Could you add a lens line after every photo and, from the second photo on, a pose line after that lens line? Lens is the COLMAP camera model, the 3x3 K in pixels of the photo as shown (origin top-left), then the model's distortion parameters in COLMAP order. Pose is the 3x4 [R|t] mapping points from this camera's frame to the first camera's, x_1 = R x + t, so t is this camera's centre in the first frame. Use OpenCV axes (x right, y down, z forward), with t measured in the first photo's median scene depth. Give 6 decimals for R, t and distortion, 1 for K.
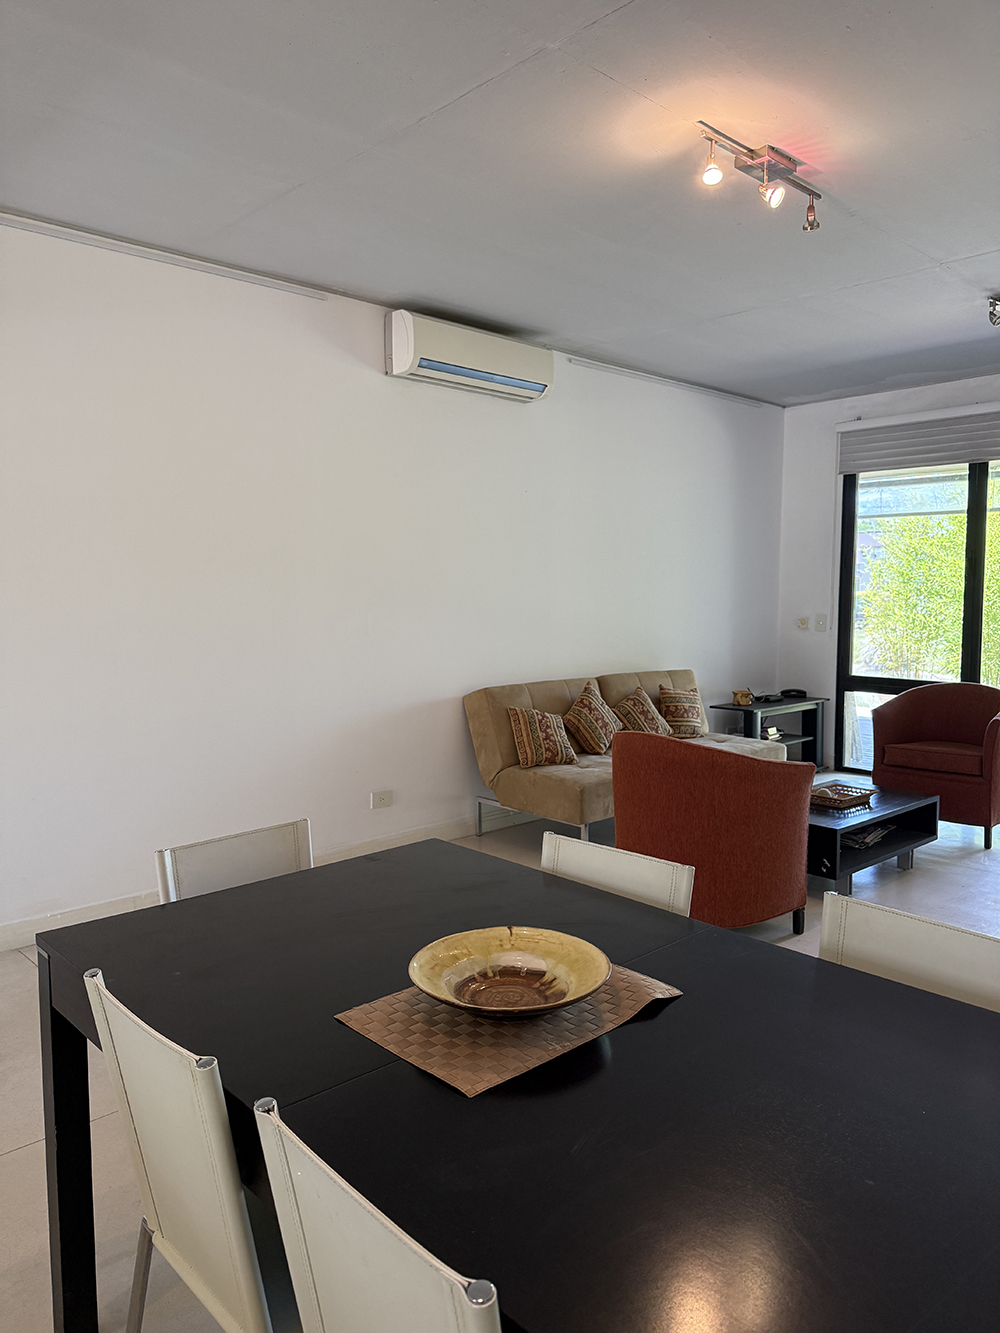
lens RADIAL K [[930.0, 0, 499.1], [0, 930.0, 668.2], [0, 0, 1]] dist [0.080684, -0.109570]
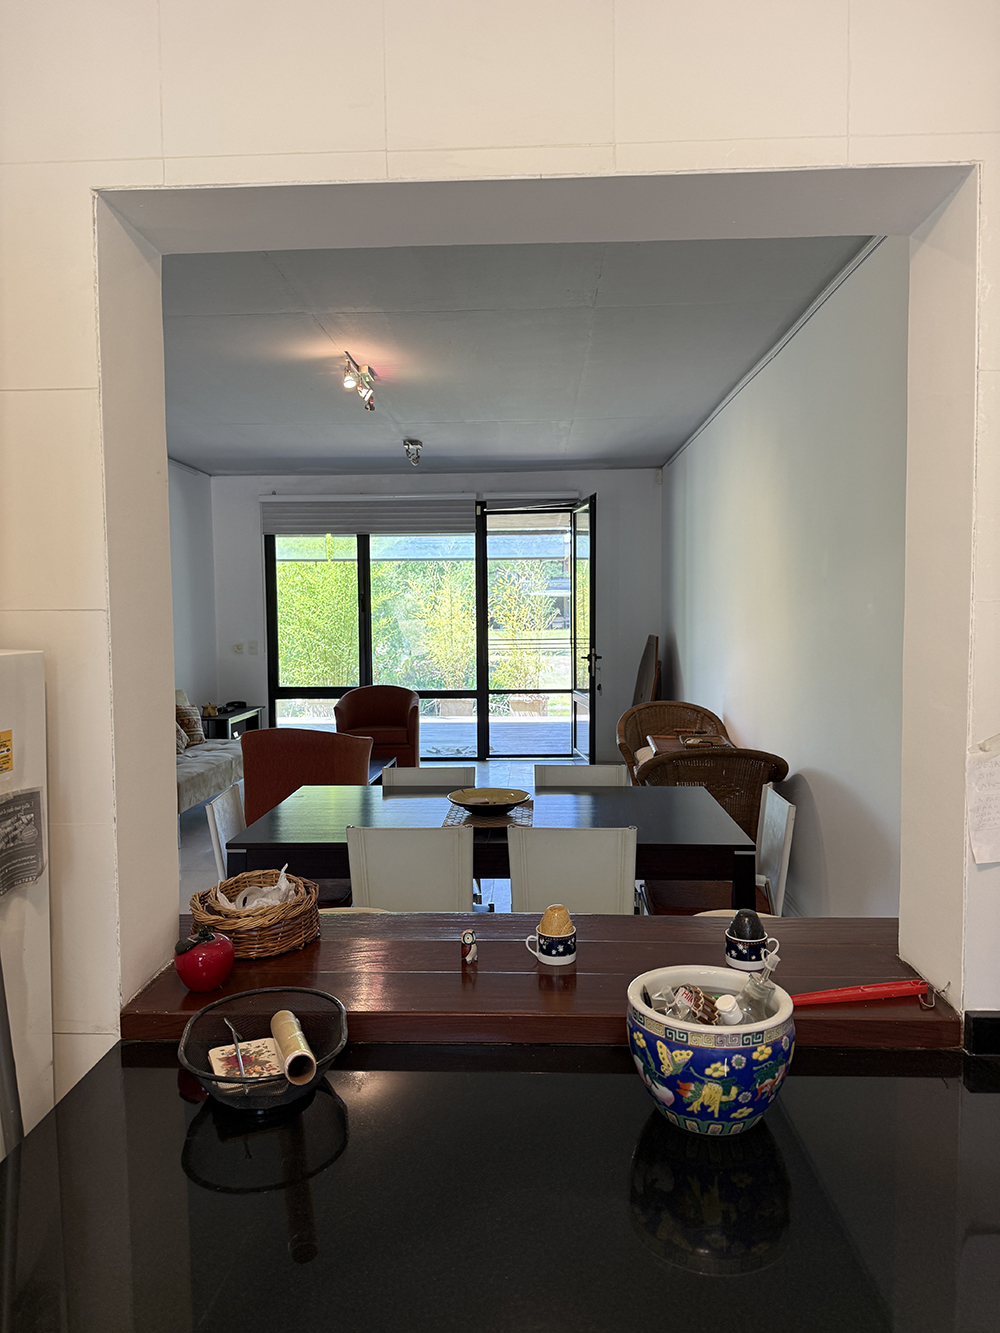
lens RADIAL K [[930.0, 0, 492.7], [0, 930.0, 666.8], [0, 0, 1]] dist [0.080684, -0.109570]
pose [[0.707385, -0.049228, 0.705112, -0.426454], [0.067836, 0.997695, 0.001600, -0.003326], [-0.703565, 0.046701, 0.709094, -0.167605]]
